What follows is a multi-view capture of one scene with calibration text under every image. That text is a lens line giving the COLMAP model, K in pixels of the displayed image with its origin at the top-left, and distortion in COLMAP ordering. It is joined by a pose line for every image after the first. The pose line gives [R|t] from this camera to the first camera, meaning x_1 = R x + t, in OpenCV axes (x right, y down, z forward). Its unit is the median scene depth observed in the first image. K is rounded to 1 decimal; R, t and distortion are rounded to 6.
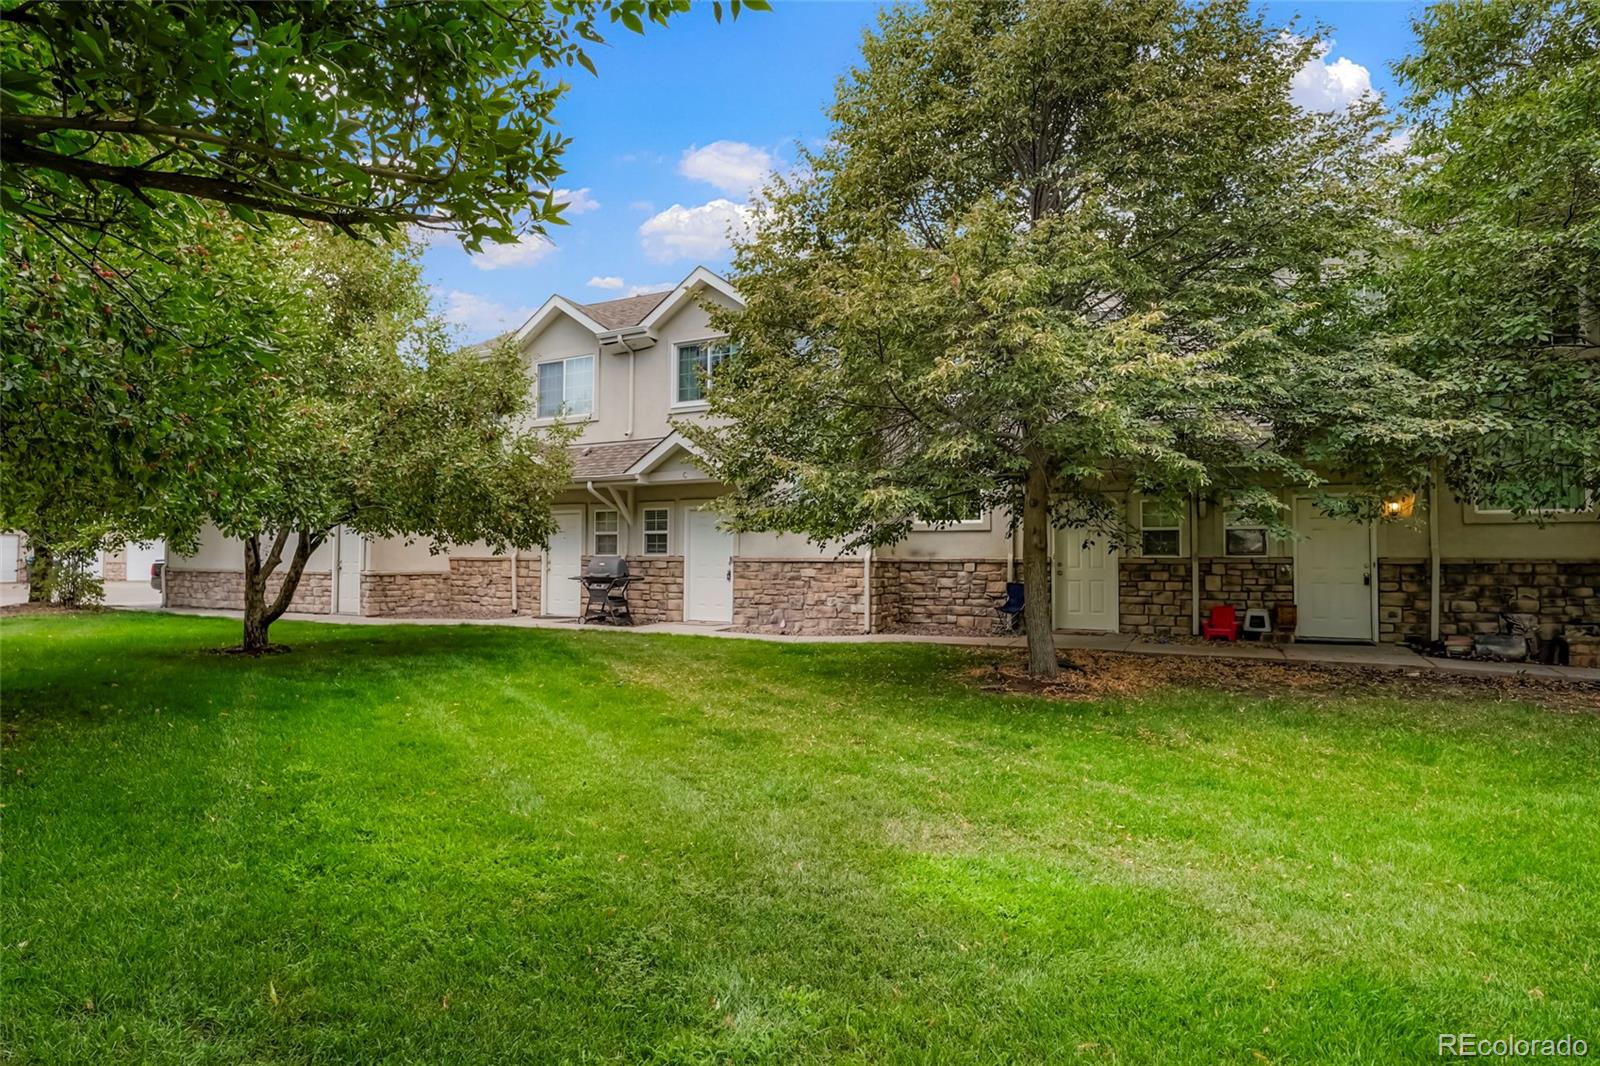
lens RADIAL K [[817.3, 0, 800.0], [0, 817.3, 533.0], [0, 0, 1]] dist [-0.072746, 0.061030]
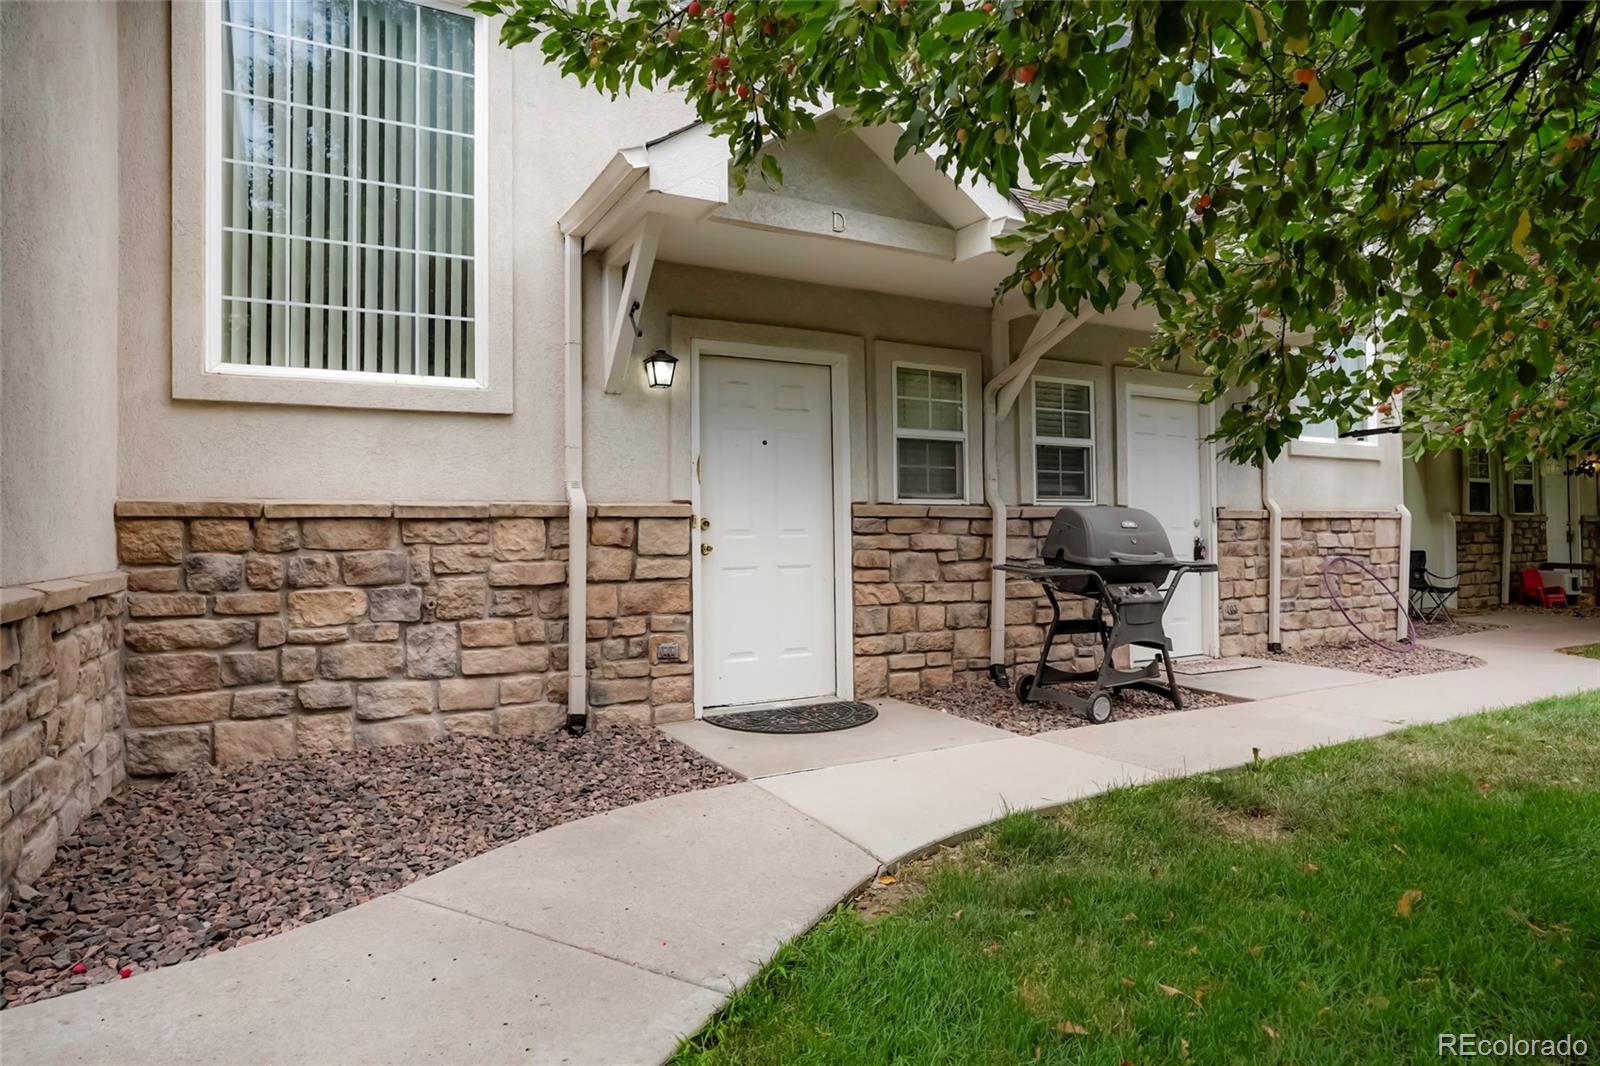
lens RADIAL K [[891.8, 0, 796.7], [0, 891.8, 534.5], [0, 0, 1]] dist [-0.001964, -0.000384]
pose [[0.578803, -0.010589, 0.815399, -0.540654], [-0.019696, 0.999442, 0.026960, 0.030523], [-0.815230, -0.031664, 0.578271, 0.790833]]
